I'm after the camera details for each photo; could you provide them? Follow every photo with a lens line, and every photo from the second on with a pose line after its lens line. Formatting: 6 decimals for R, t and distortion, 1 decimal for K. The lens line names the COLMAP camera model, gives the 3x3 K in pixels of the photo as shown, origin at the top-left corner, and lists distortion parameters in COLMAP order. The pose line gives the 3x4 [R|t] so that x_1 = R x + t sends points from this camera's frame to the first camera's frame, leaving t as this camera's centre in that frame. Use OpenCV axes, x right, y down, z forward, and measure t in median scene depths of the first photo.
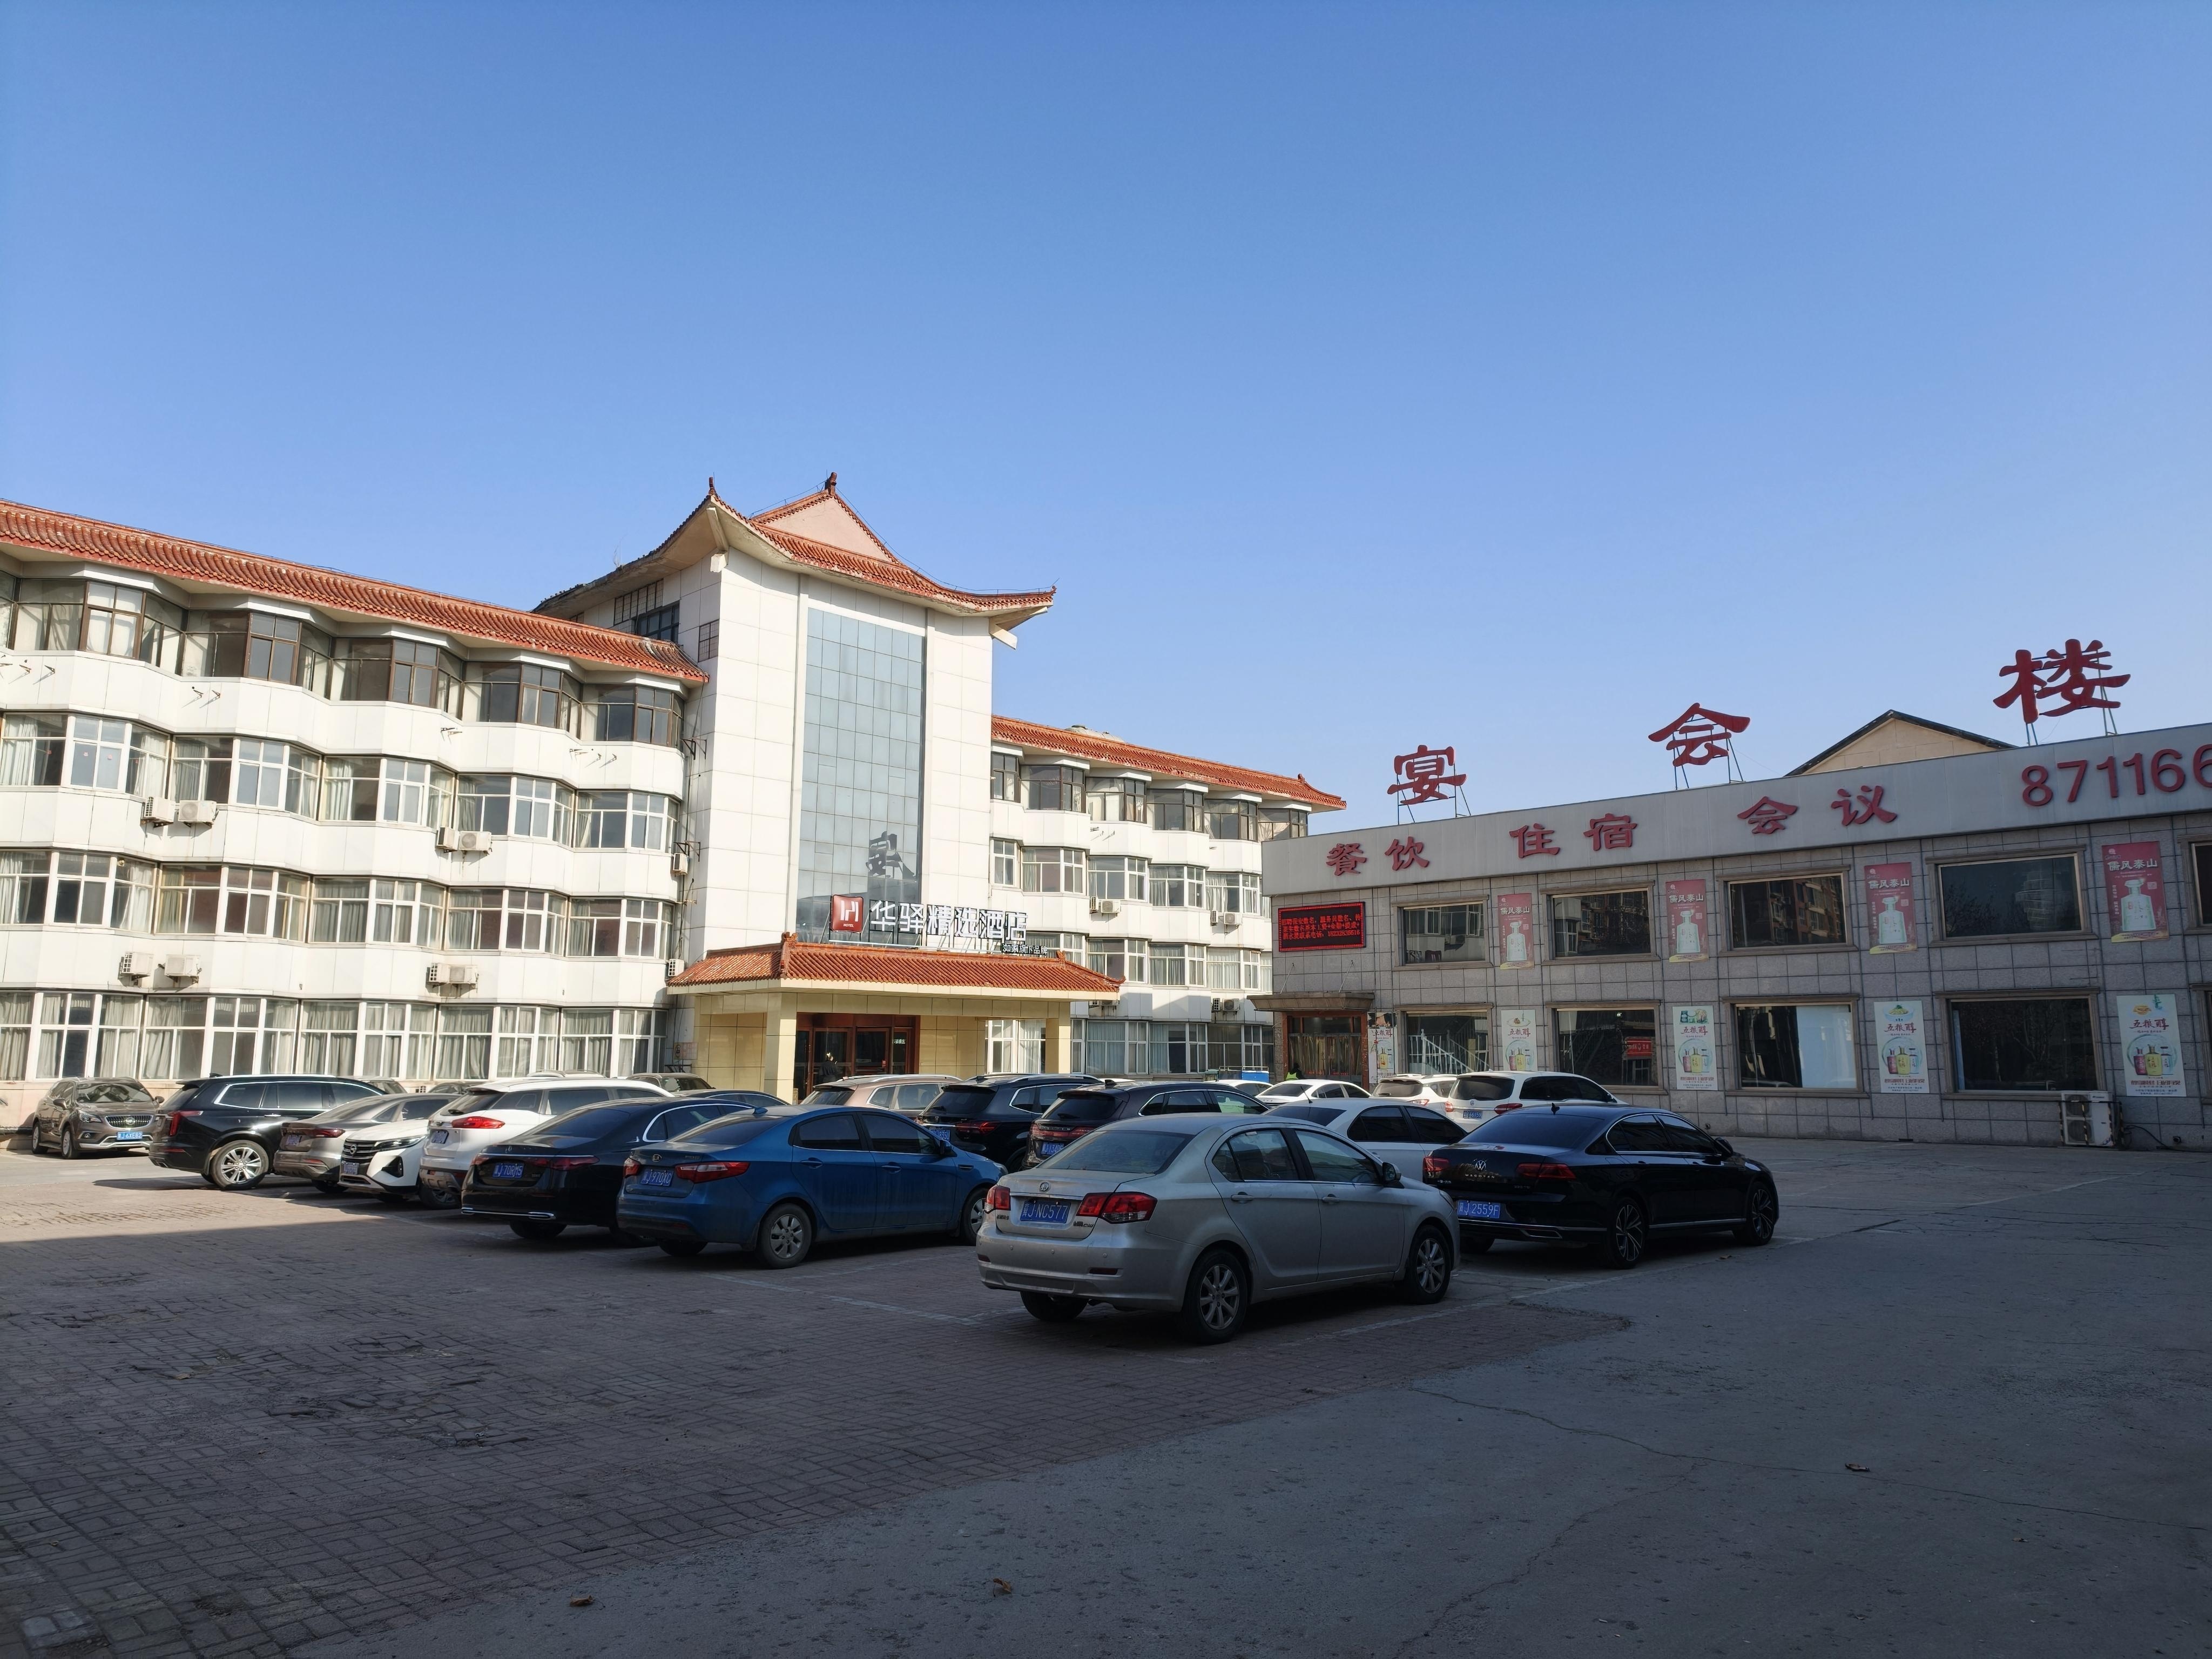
lens RADIAL K [[1525.4, 0, 1102.9], [0, 1525.4, 803.5], [0, 0, 1]] dist [0.032842, -0.042168]
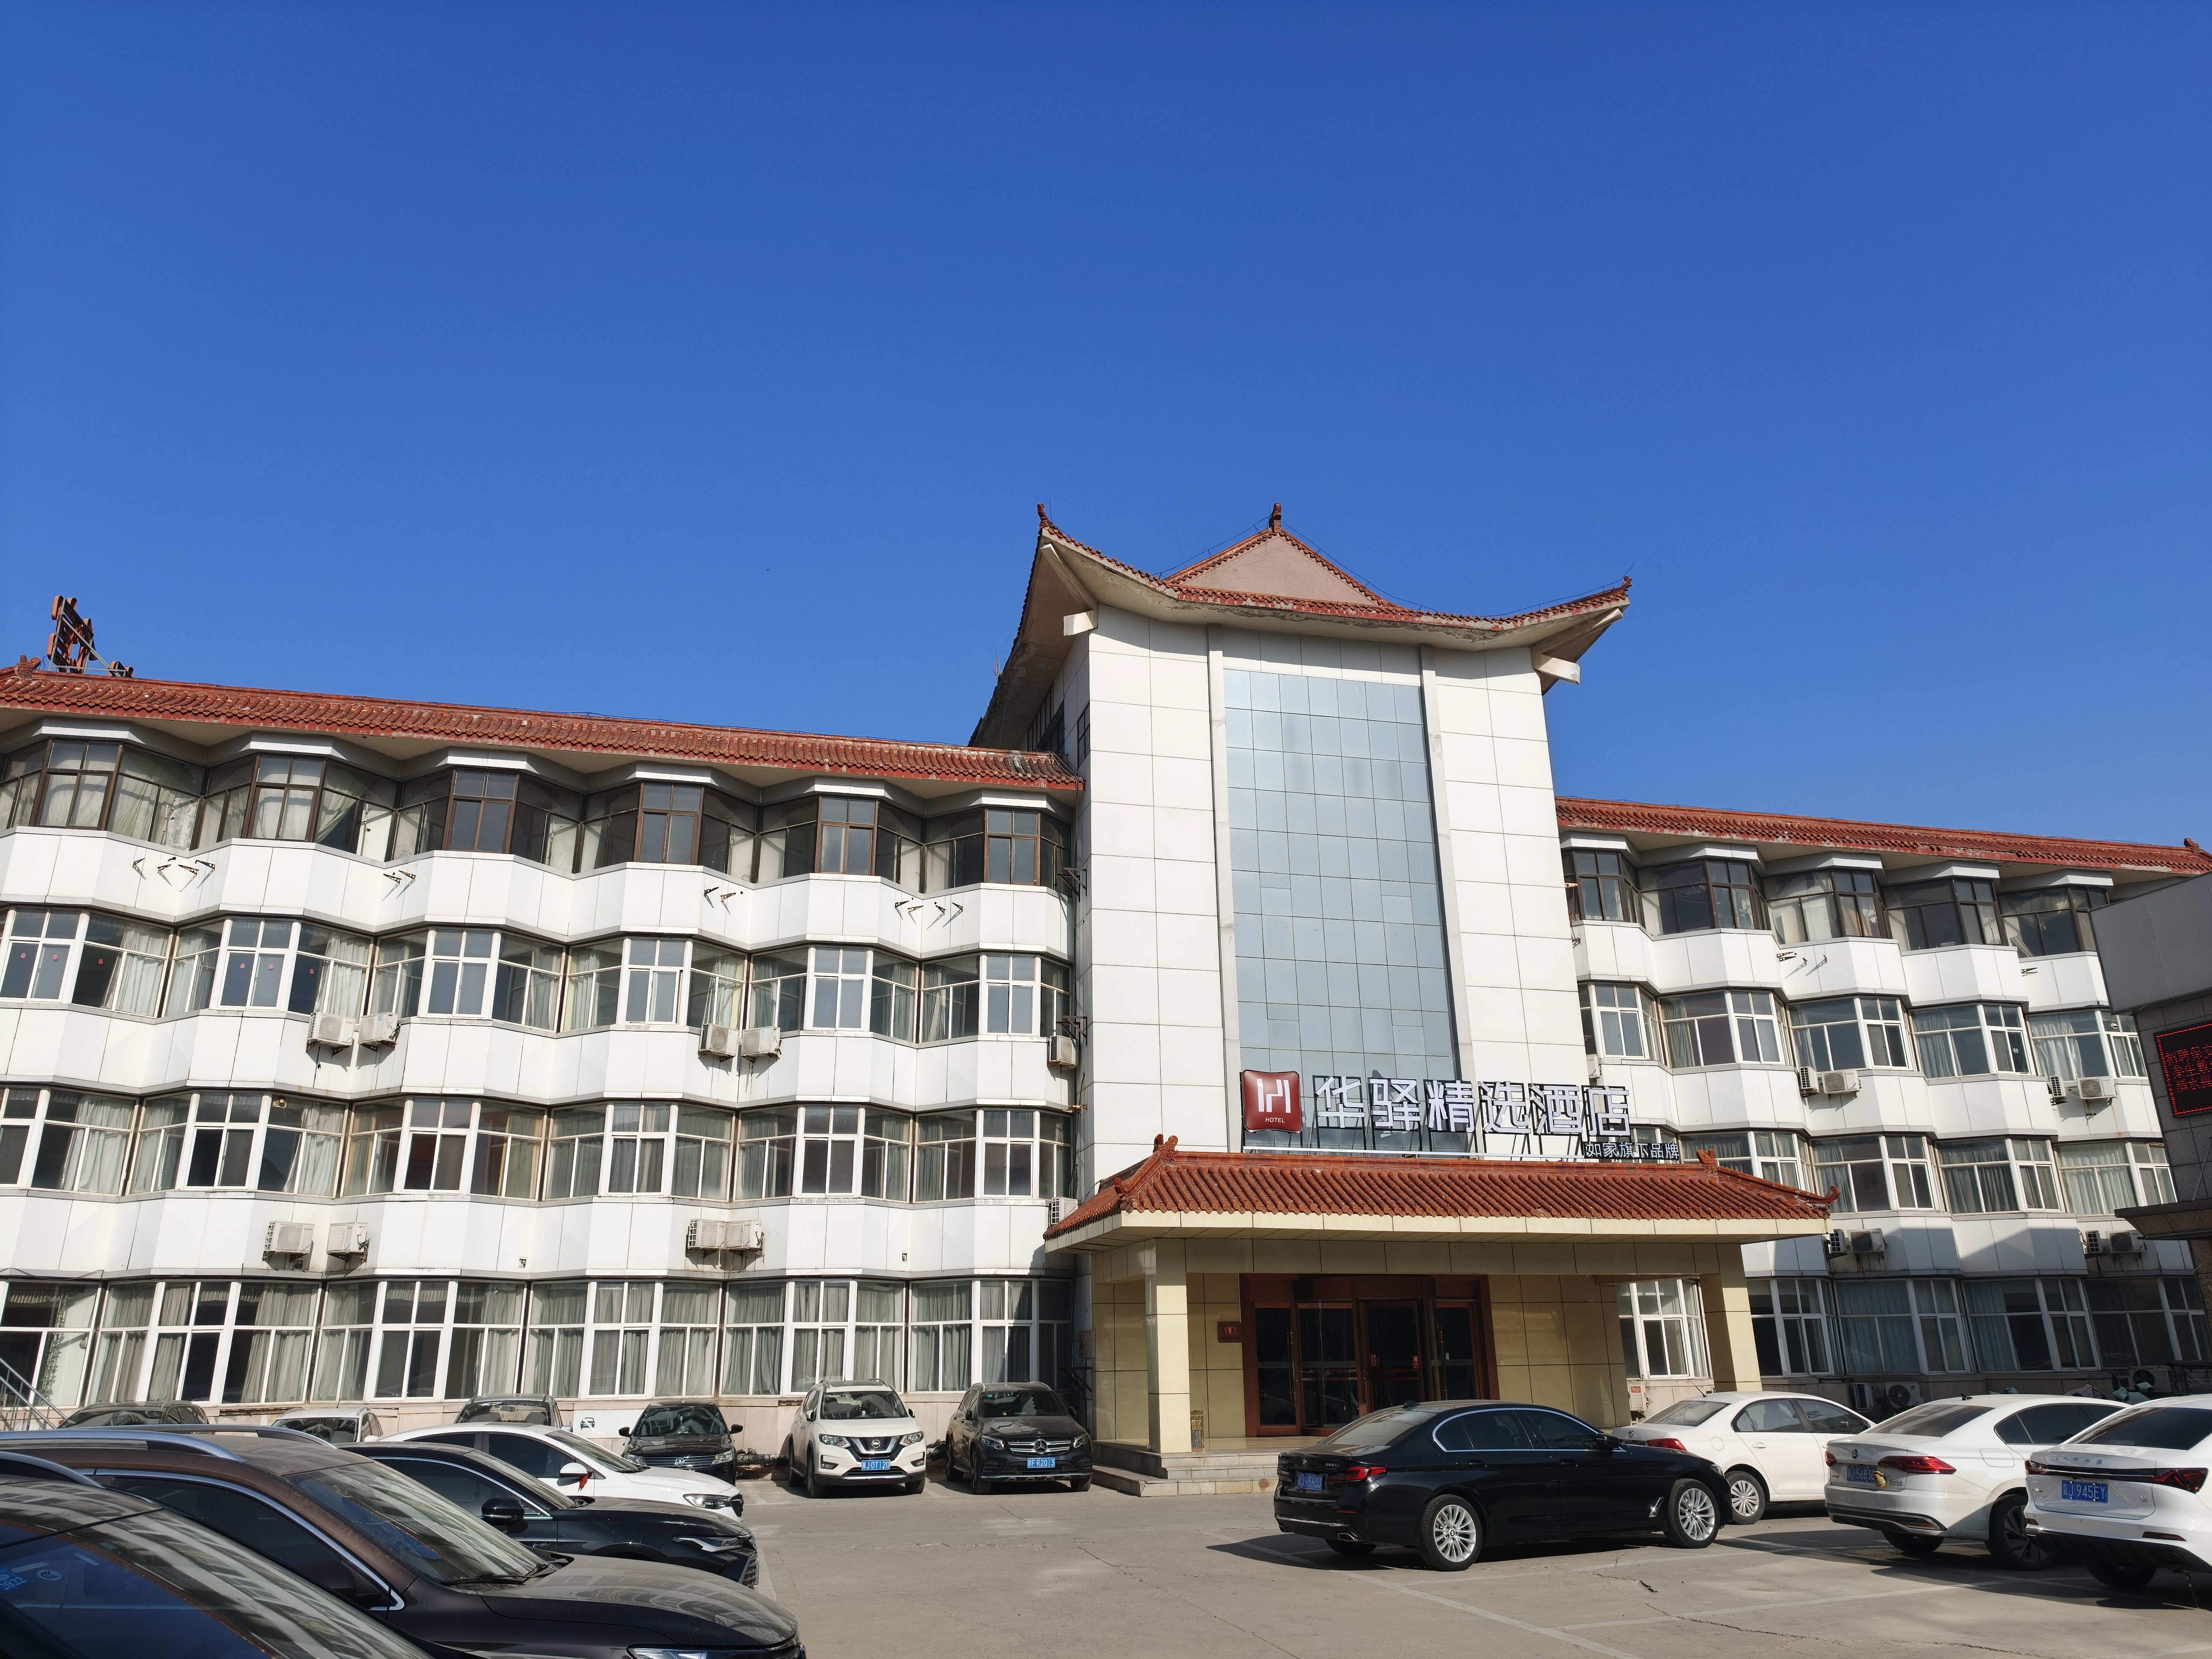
lens RADIAL K [[1525.4, 0, 1096.1], [0, 1525.4, 810.1], [0, 0, 1]] dist [0.032842, -0.042168]
pose [[0.858988, -0.187223, -0.476537, 0.081181], [0.100597, 0.974317, -0.201459, 0.074404], [0.502016, 0.125113, 0.855761, 0.433704]]
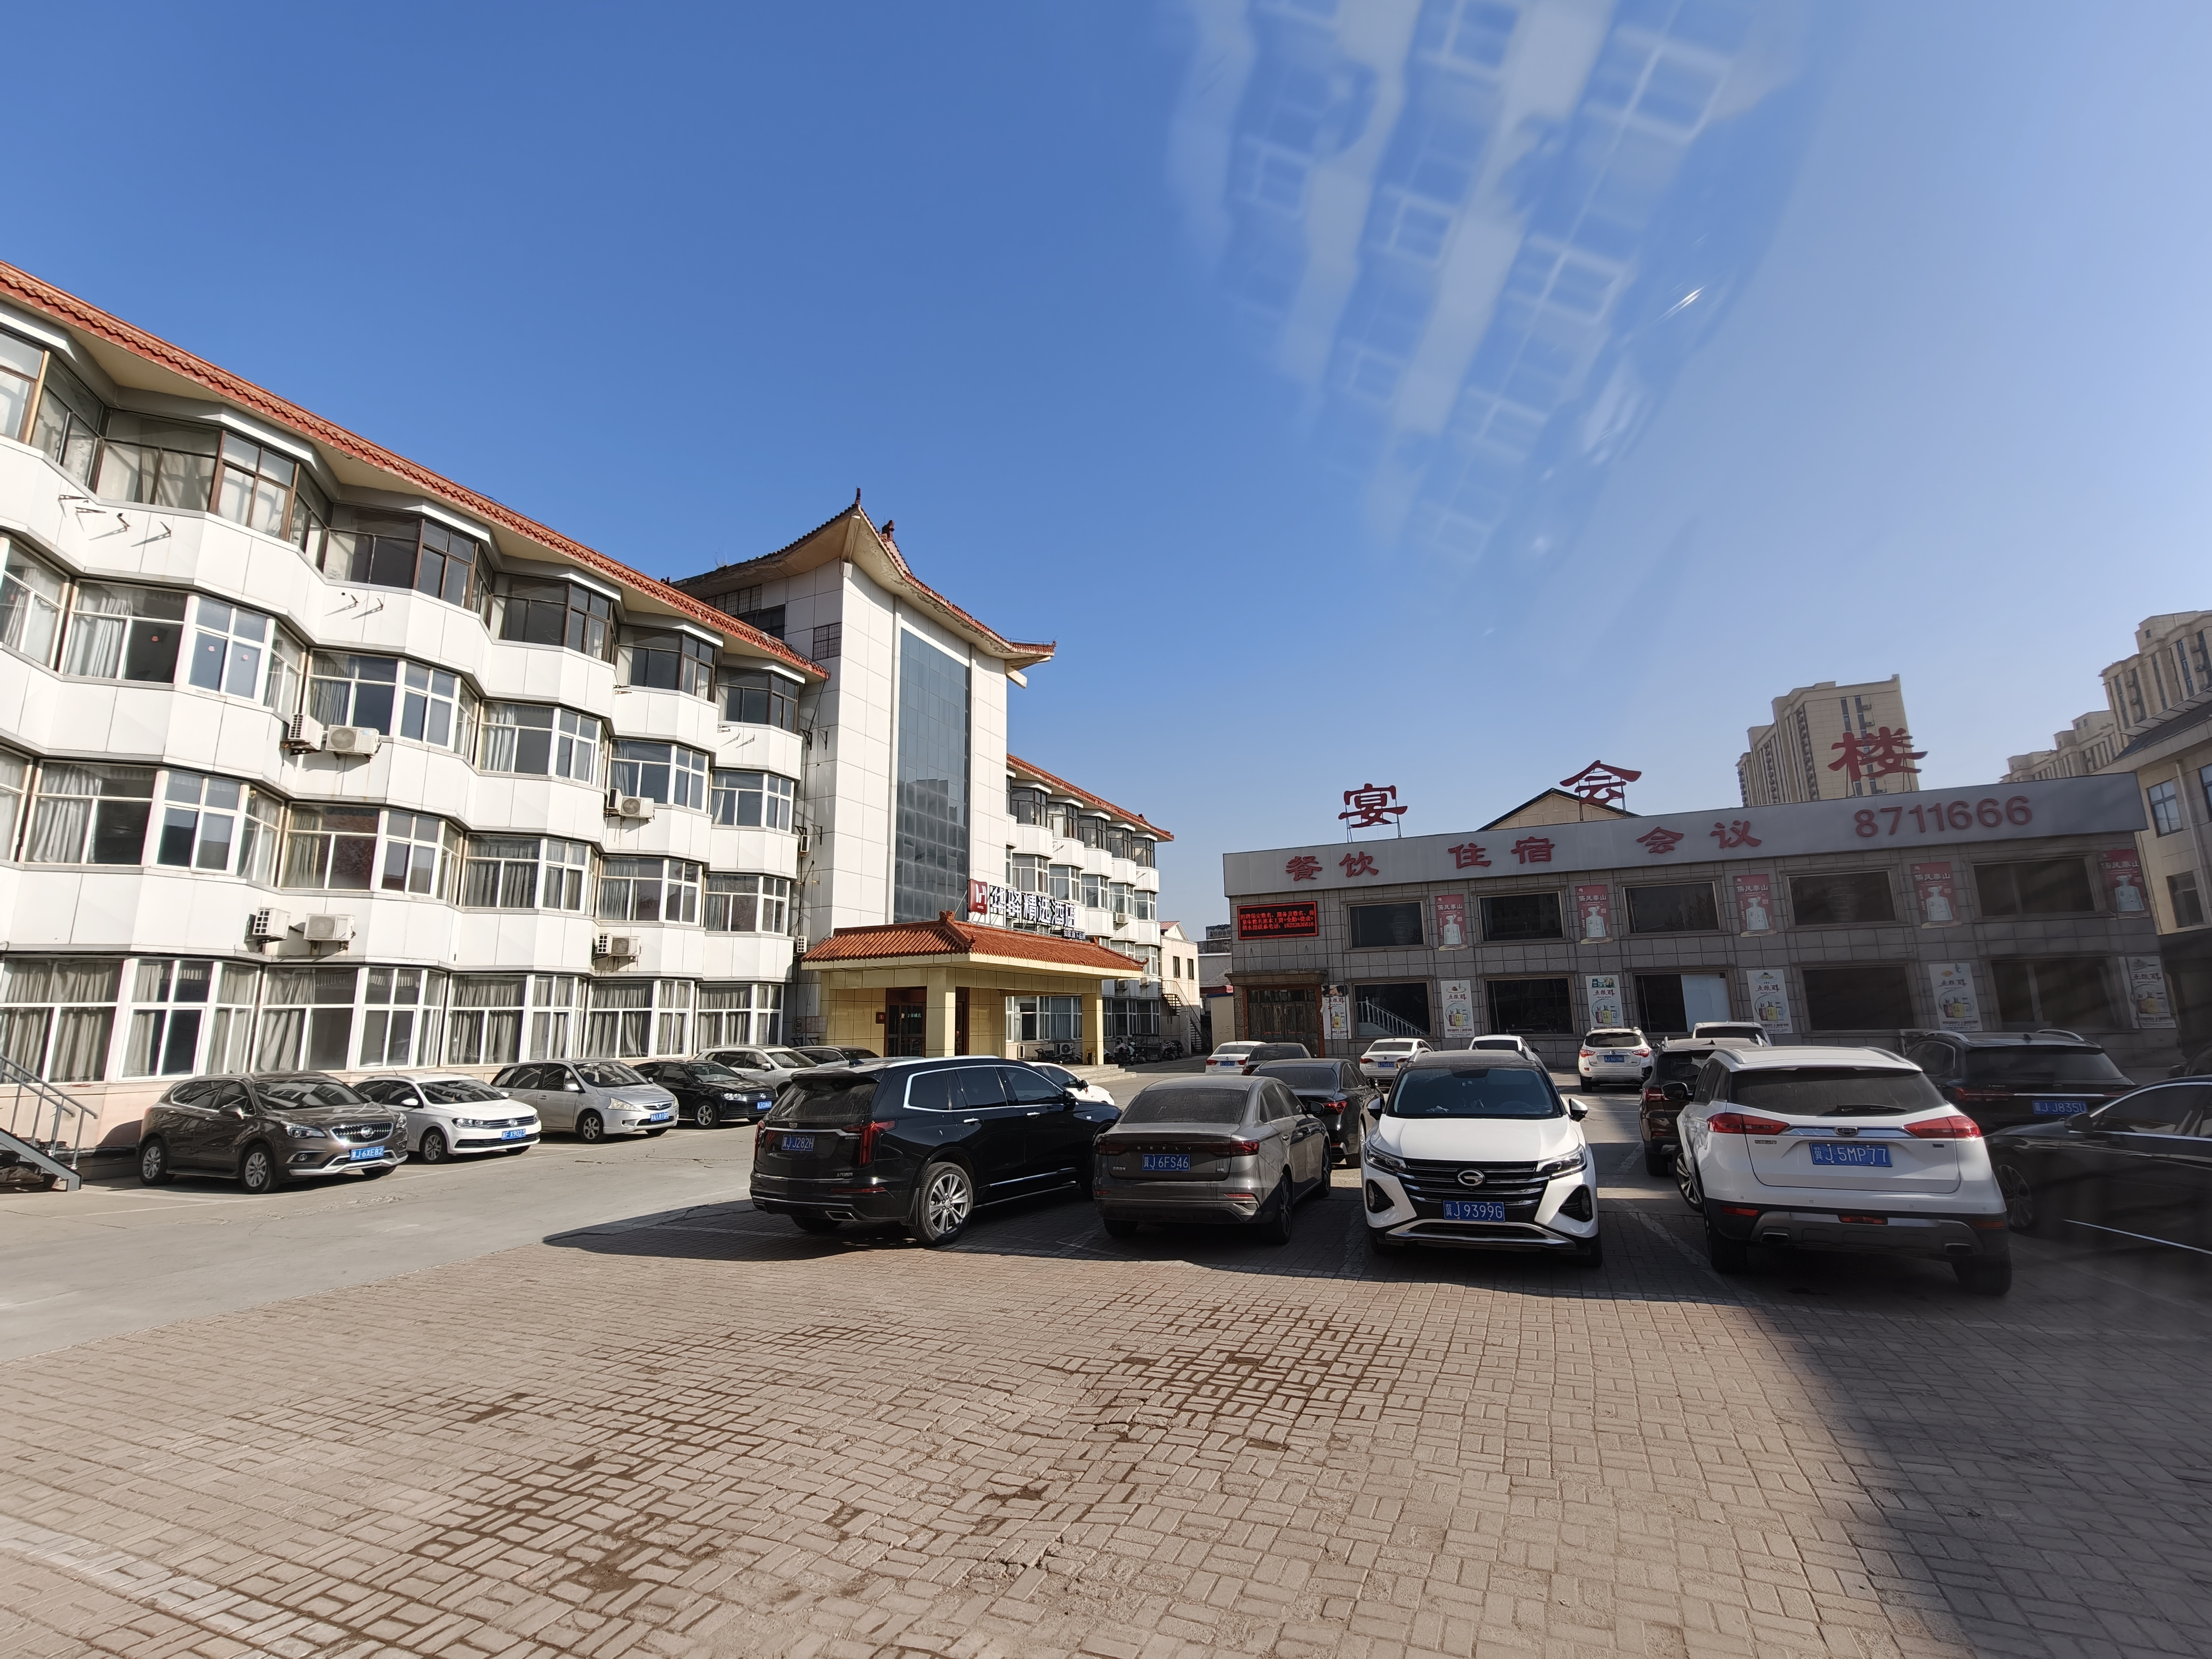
lens RADIAL K [[979.6, 0, 1111.0], [0, 979.6, 830.6], [0, 0, 1]] dist [0.003609, 0.000488]
pose [[0.931283, 0.049537, 0.360912, -0.336537], [-0.037694, 0.998497, -0.039784, 0.049642], [-0.362340, 0.023445, 0.931751, 0.307827]]
